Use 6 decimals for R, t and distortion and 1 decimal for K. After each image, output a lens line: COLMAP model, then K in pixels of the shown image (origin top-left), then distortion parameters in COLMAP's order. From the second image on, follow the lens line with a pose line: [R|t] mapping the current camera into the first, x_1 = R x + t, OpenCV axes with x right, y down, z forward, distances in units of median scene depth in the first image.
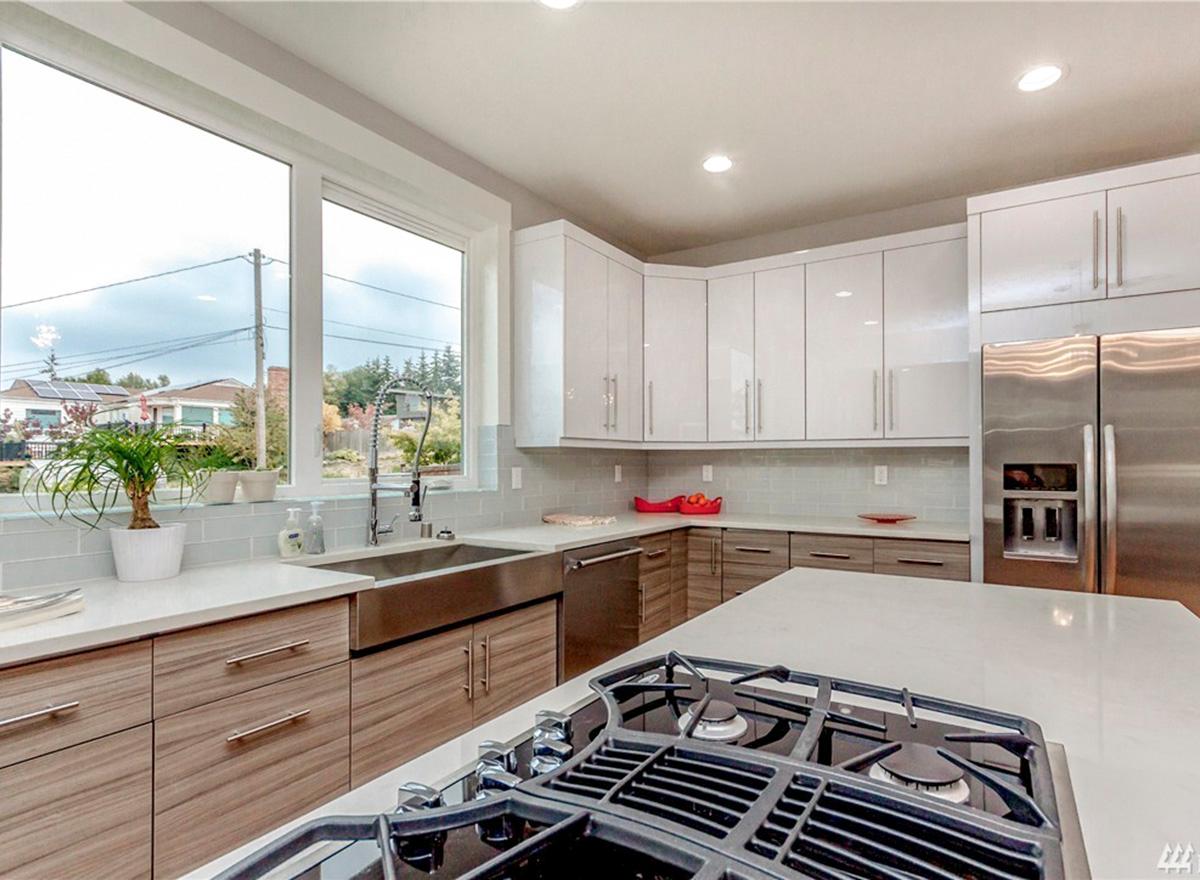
lens RADIAL K [[551.5, 0, 600.0], [0, 551.5, 440.0], [0, 0, 1]] dist [0.007728, -0.000343]
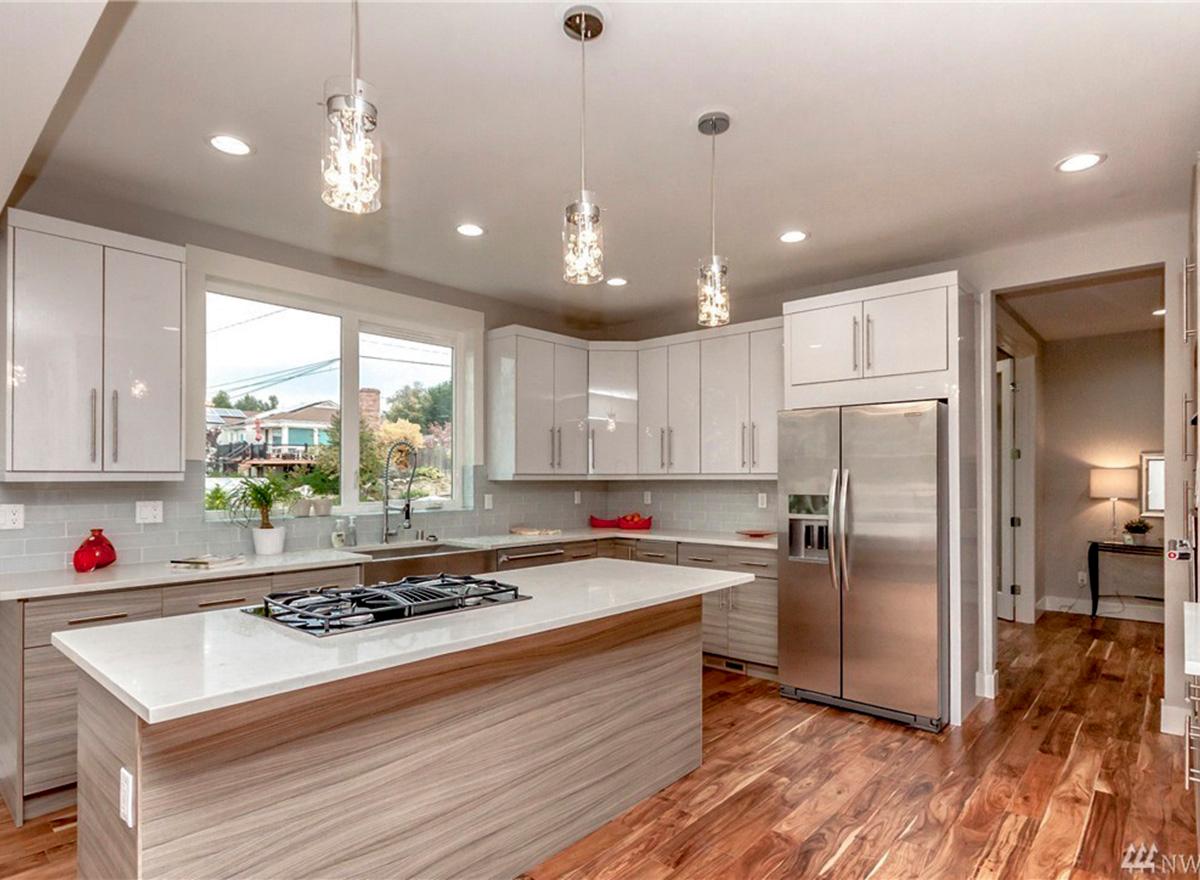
lens RADIAL K [[639.9, 0, 600.0], [0, 639.9, 440.0], [0, 0, 1]] dist [0.000733, 0.000371]
pose [[0.981020, -0.012340, -0.193511, 0.439521], [0.009807, 0.999853, -0.014041, -0.062669], [0.193656, 0.011877, 0.980998, -0.564422]]
